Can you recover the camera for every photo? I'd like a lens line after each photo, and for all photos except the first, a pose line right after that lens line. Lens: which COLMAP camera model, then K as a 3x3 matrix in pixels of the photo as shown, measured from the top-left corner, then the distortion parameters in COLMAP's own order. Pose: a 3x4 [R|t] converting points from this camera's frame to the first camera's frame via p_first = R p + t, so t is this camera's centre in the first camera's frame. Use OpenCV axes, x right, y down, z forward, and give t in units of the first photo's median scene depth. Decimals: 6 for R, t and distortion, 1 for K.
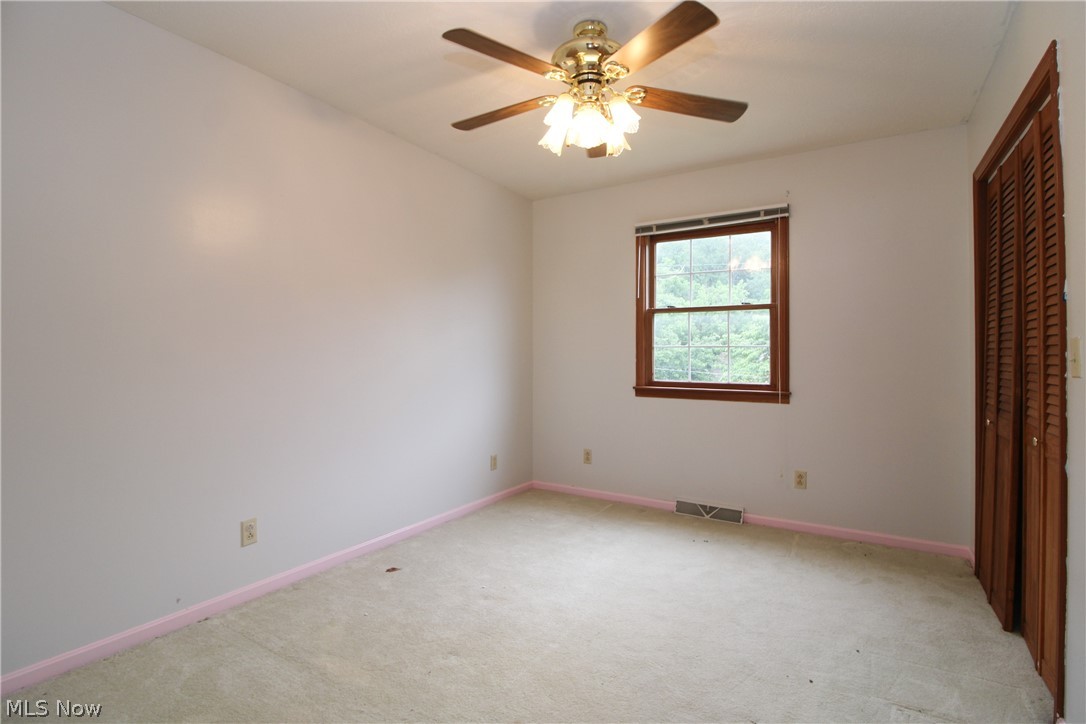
lens RADIAL K [[504.2, 0, 545.8], [0, 504.2, 348.2], [0, 0, 1]] dist [-0.014568, -0.000163]
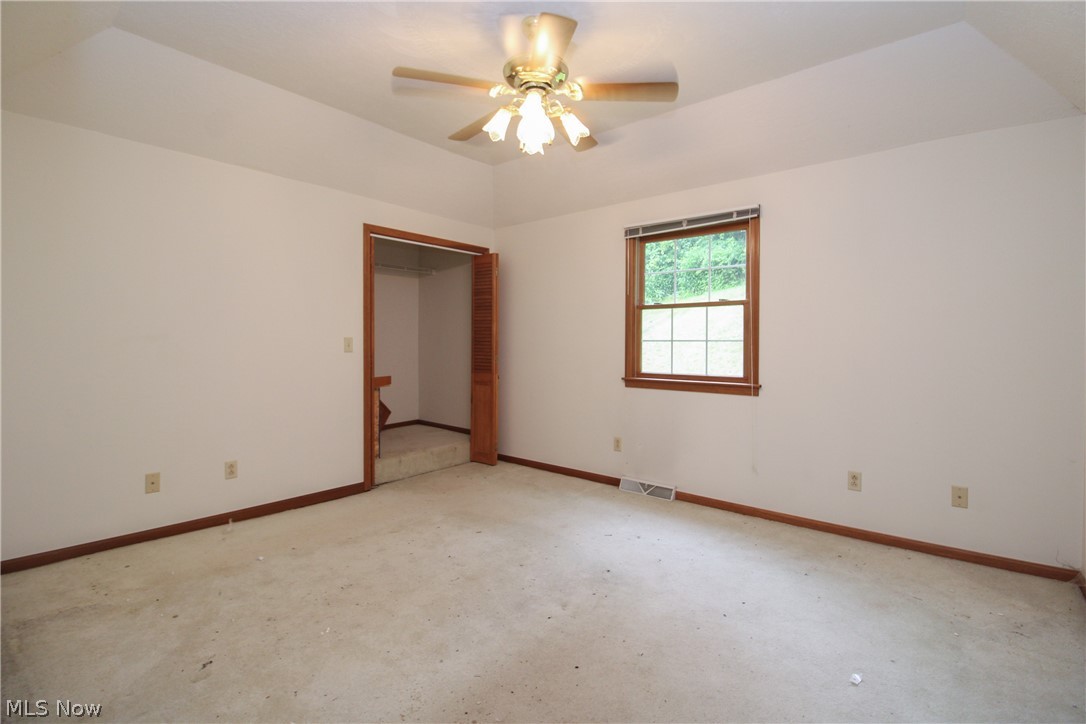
lens RADIAL K [[516.3, 0, 544.0], [0, 516.3, 335.1], [0, 0, 1]] dist [0.018811, -0.000398]
pose [[0.986432, 0.002678, -0.164149, 0.205094], [-0.004600, 0.999925, -0.011328, -0.001408], [0.164106, 0.011929, 0.986371, -0.124702]]
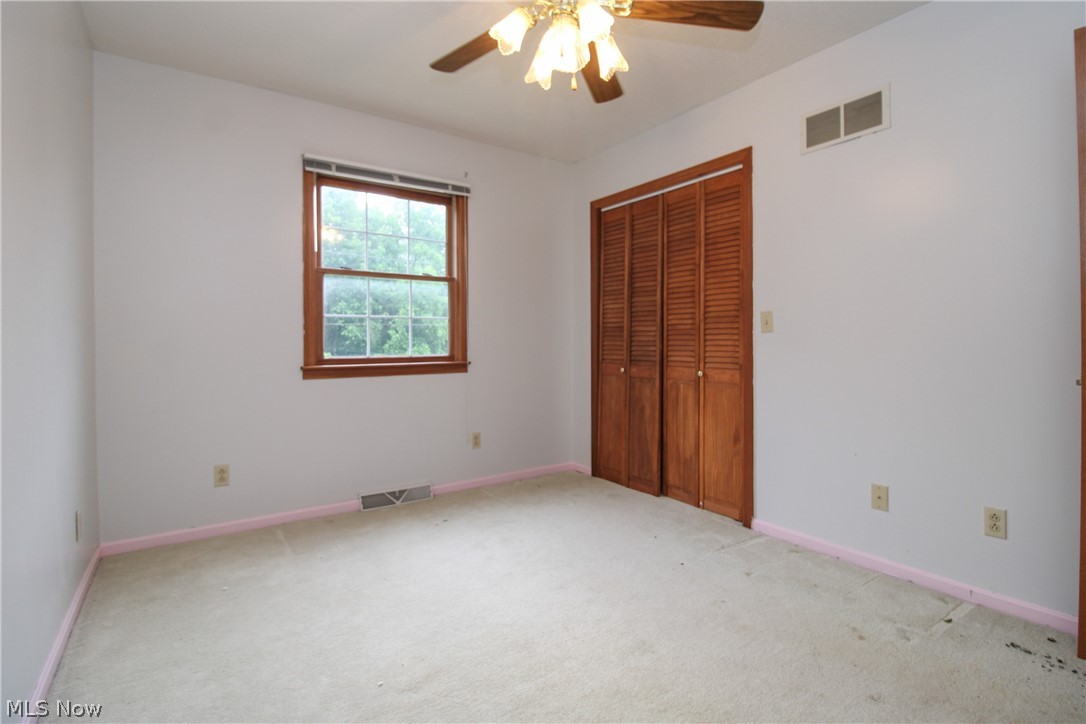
lens RADIAL K [[511.7, 0, 545.2], [0, 511.7, 347.2], [0, 0, 1]] dist [-0.014526, -0.001341]
pose [[0.399362, -0.020896, 0.916555, -0.416950], [-0.010660, 0.999567, 0.027434, 0.022840], [-0.916731, -0.020727, 0.398966, 0.383254]]
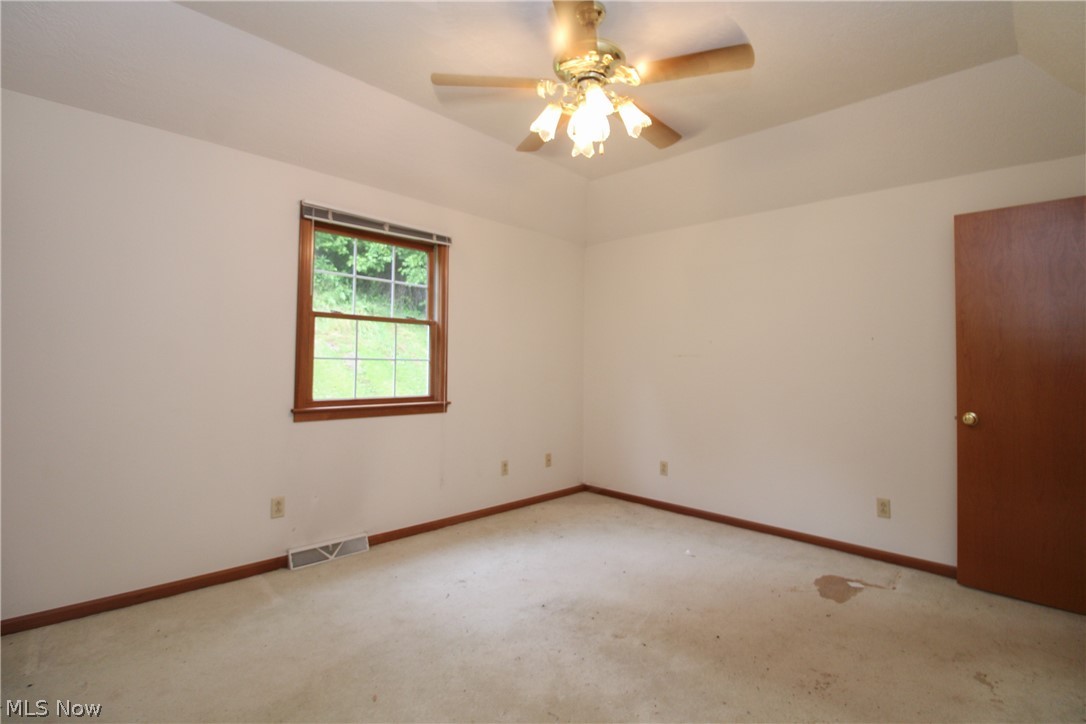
lens RADIAL K [[526.6, 0, 548.0], [0, 526.6, 336.3], [0, 0, 1]] dist [0.001782, -0.000075]
pose [[0.231641, 0.071348, 0.970181, -0.559475], [-0.004912, 0.997380, -0.072175, 0.023536], [-0.972789, 0.011953, 0.231385, 0.475479]]
